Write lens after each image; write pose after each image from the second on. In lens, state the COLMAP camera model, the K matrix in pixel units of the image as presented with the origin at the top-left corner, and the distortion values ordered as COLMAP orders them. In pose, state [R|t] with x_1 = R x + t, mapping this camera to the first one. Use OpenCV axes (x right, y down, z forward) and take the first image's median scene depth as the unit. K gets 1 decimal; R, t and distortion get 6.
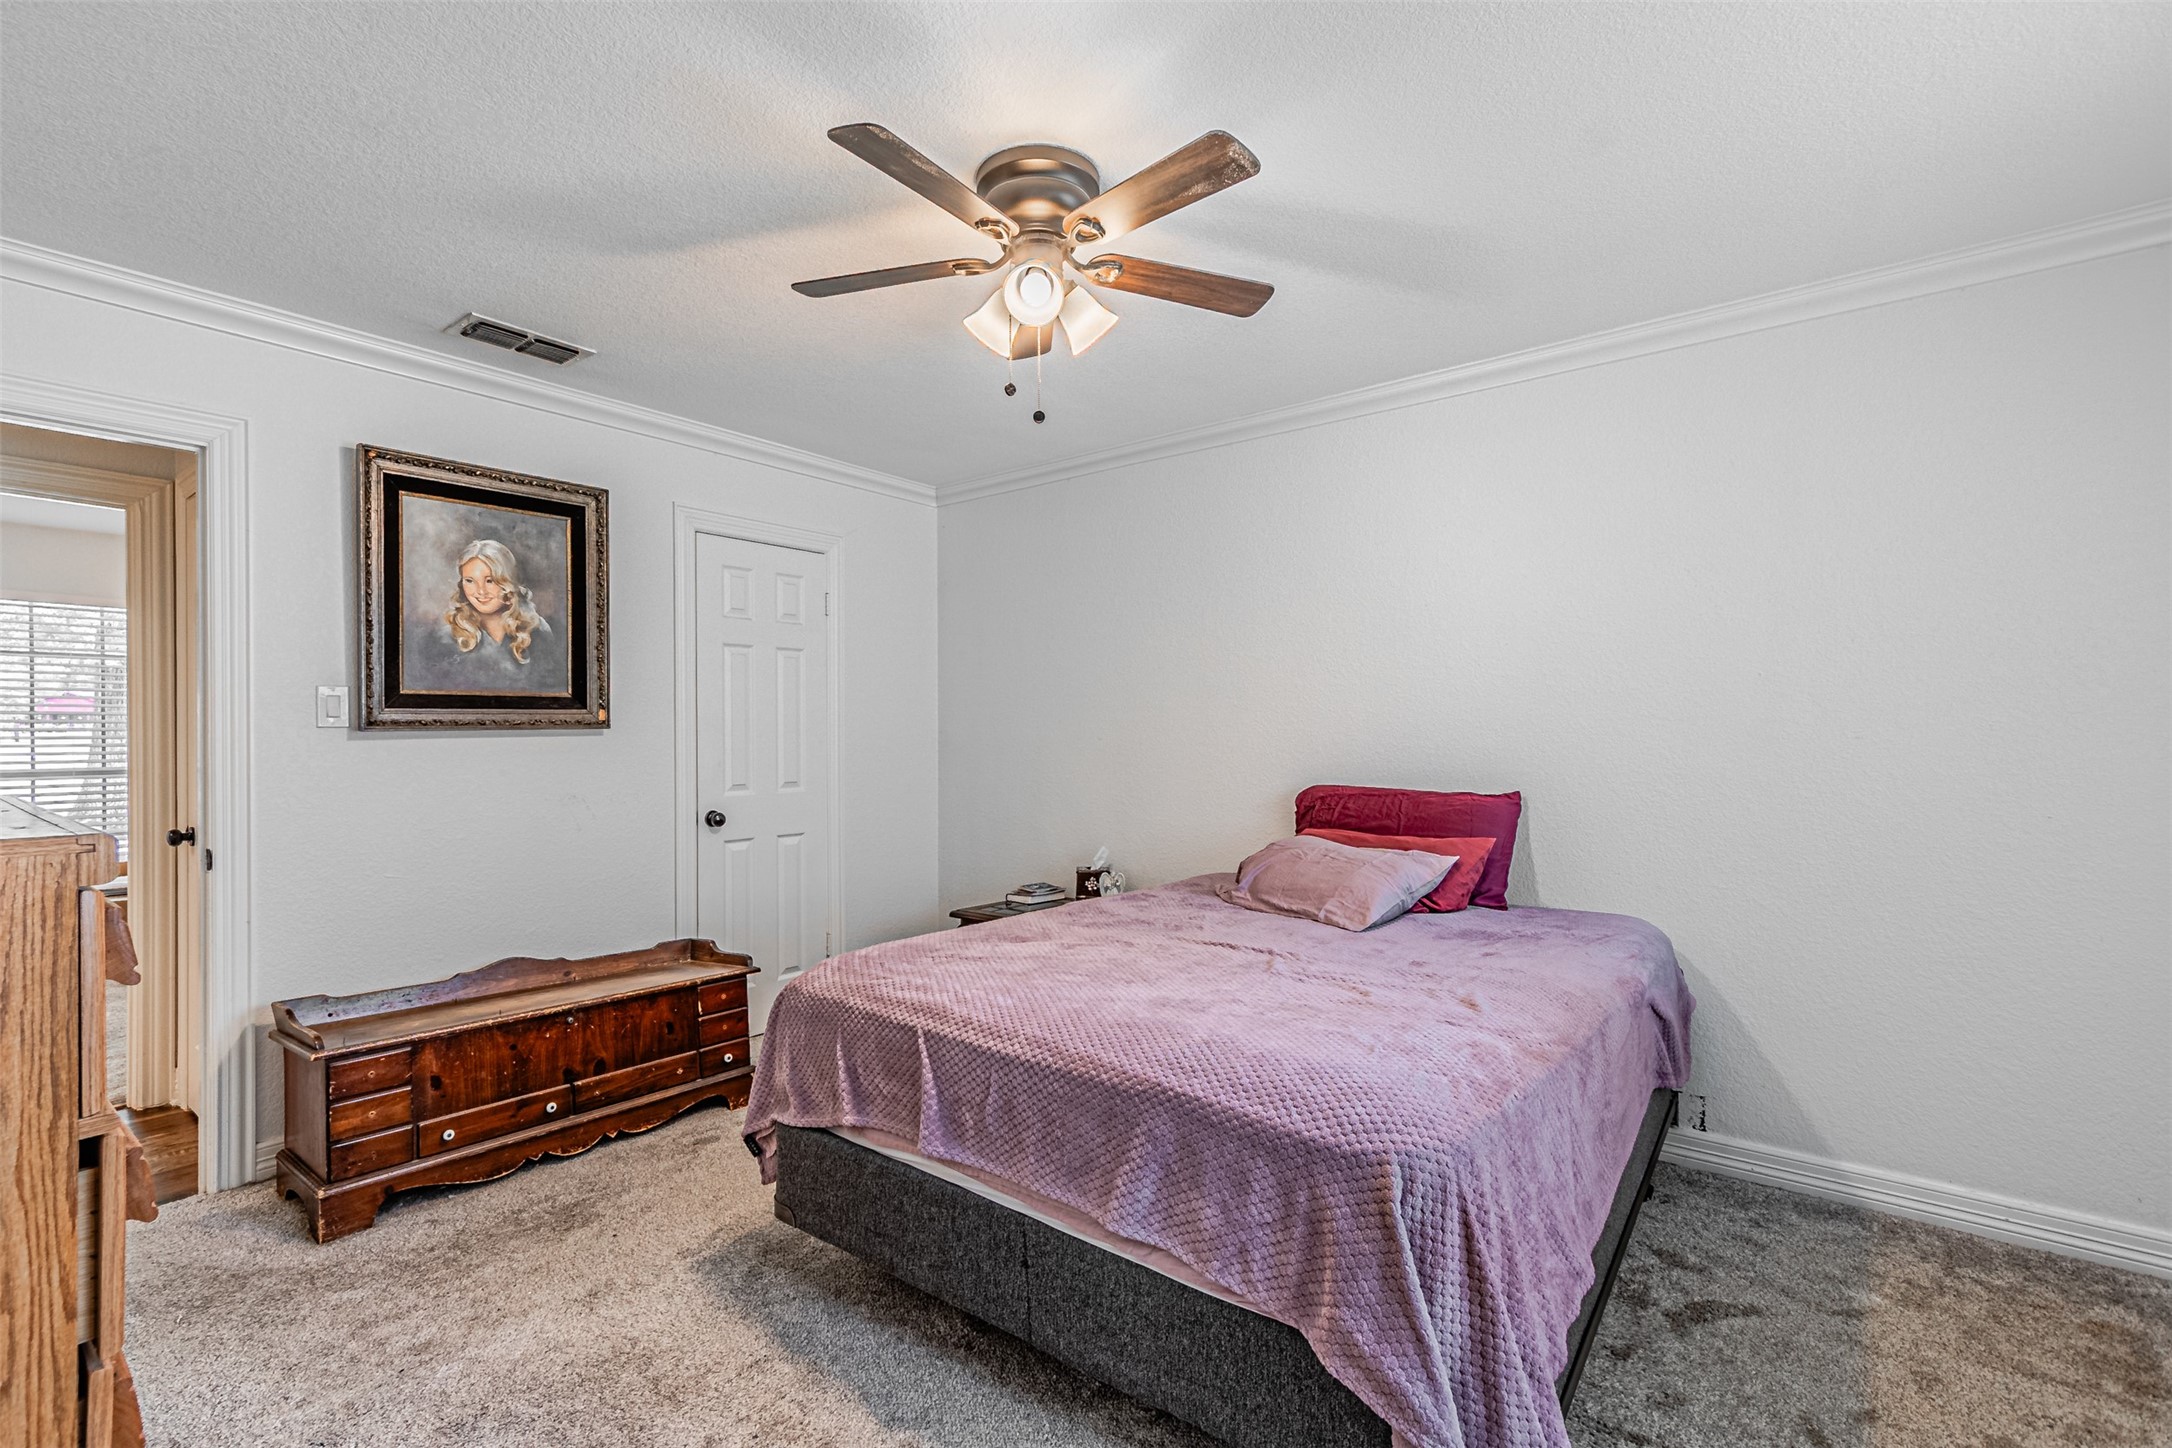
lens RADIAL K [[951.7, 0, 1080.7], [0, 951.7, 721.8], [0, 0, 1]] dist [0.000898, -0.000218]
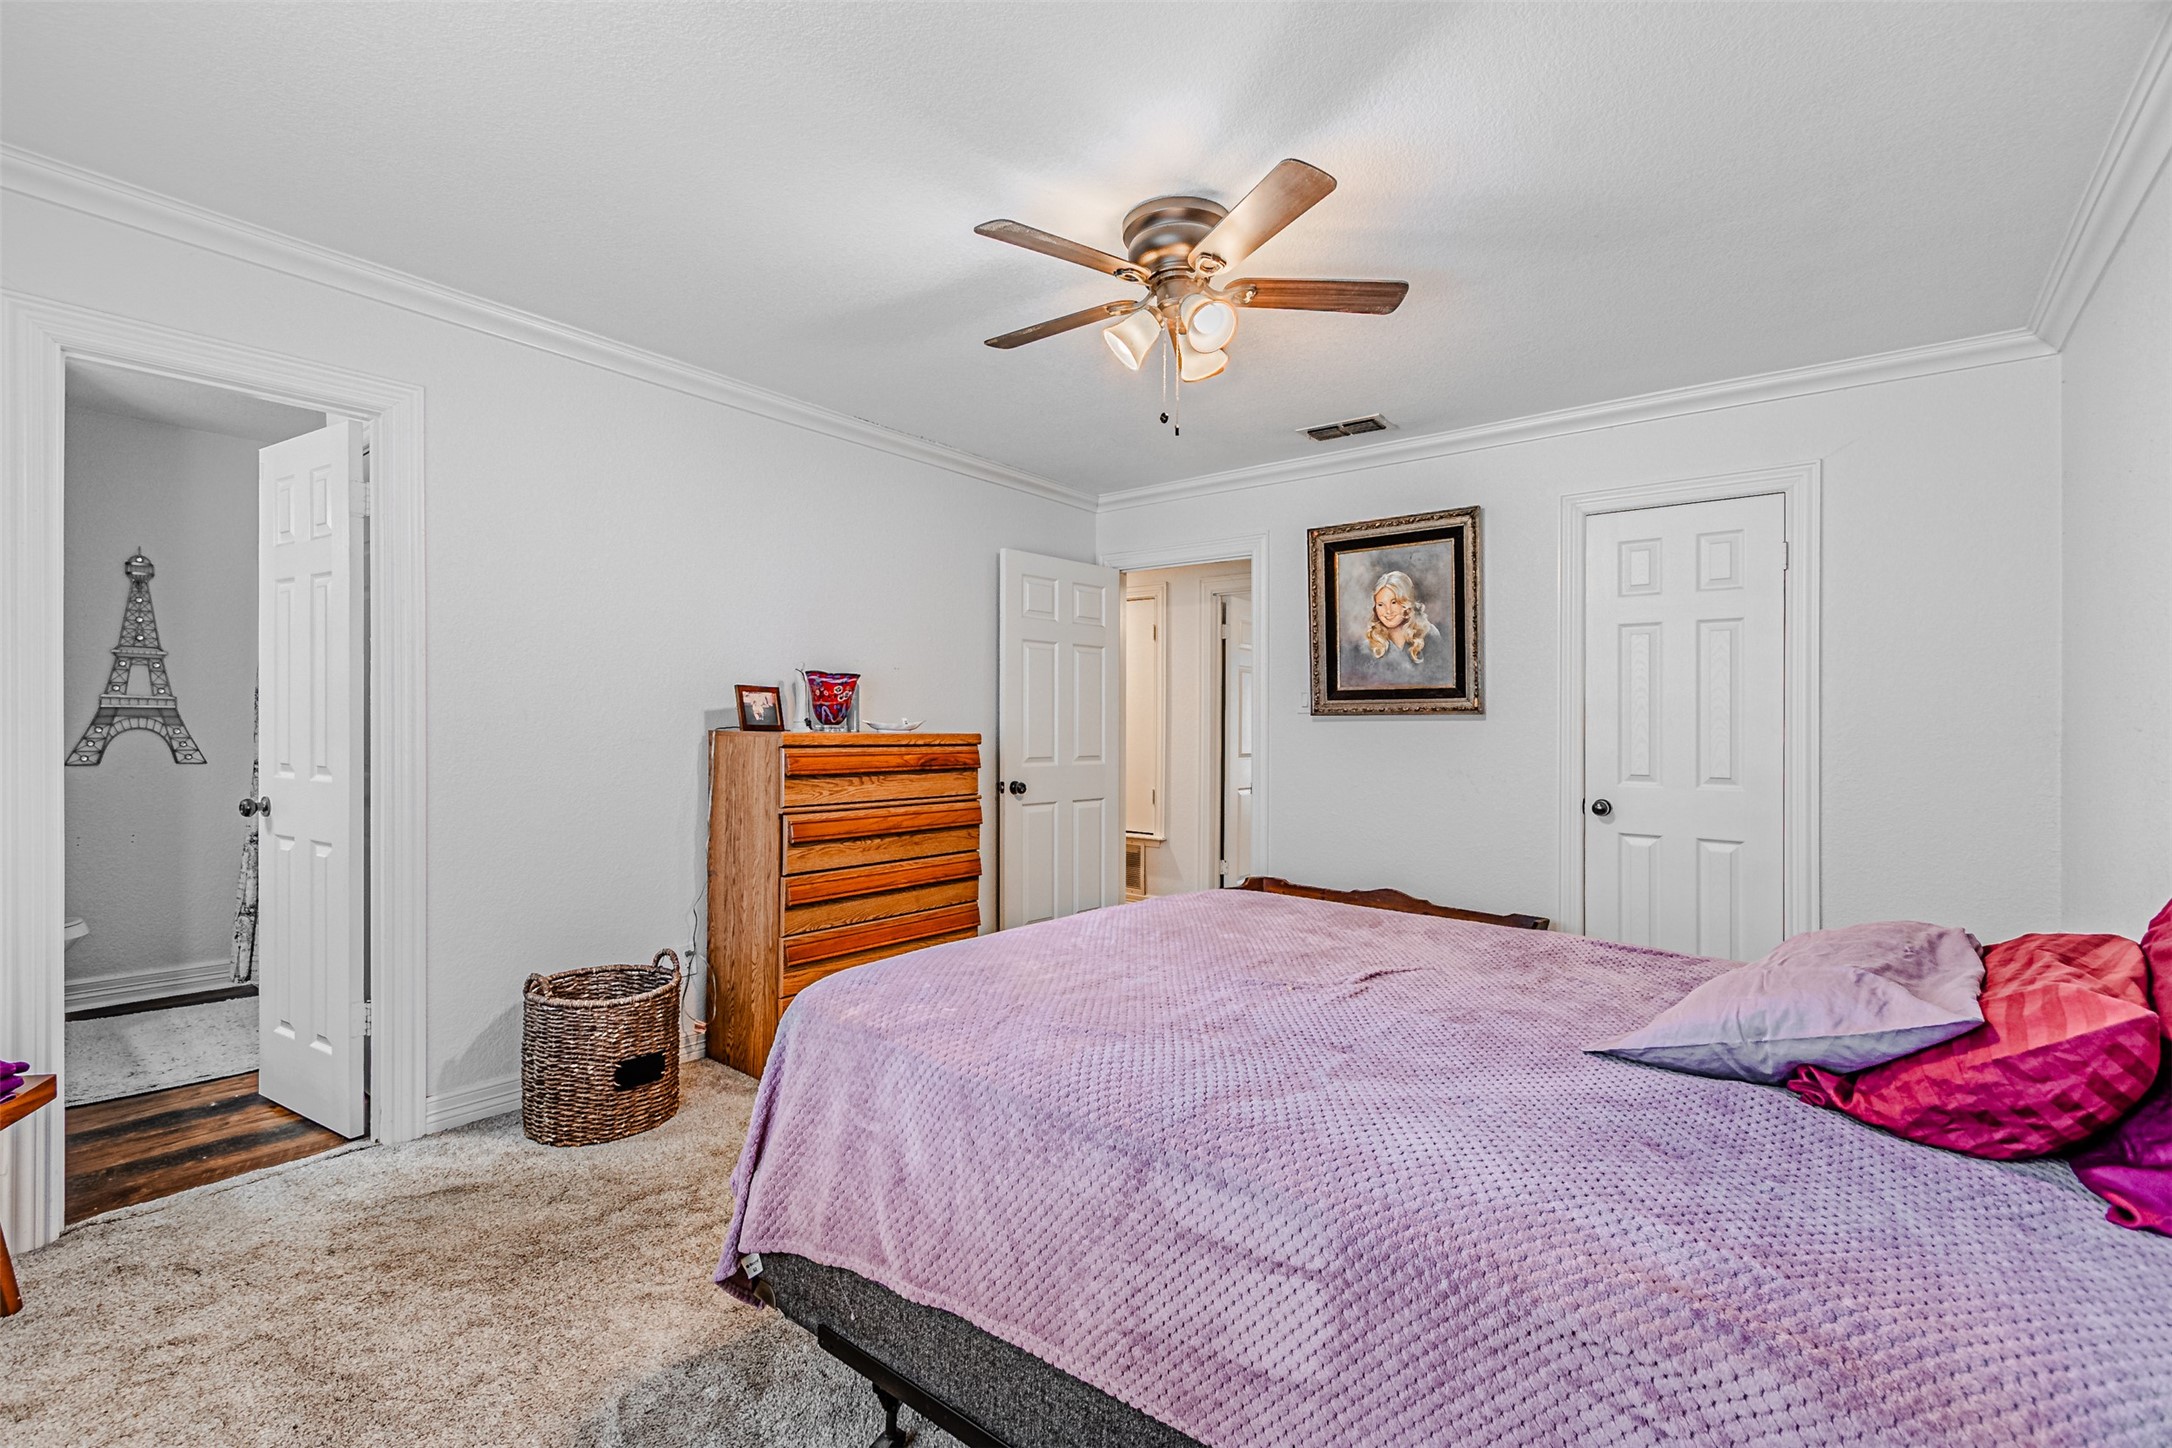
lens RADIAL K [[951.7, 0, 1080.7], [0, 951.7, 721.8], [0, 0, 1]] dist [0.000898, -0.000218]
pose [[0.007226, 0.000073, -0.999974, 0.688453], [-0.000561, 1.000000, 0.000069, 0.017425], [0.999974, 0.000561, 0.007226, 0.548658]]
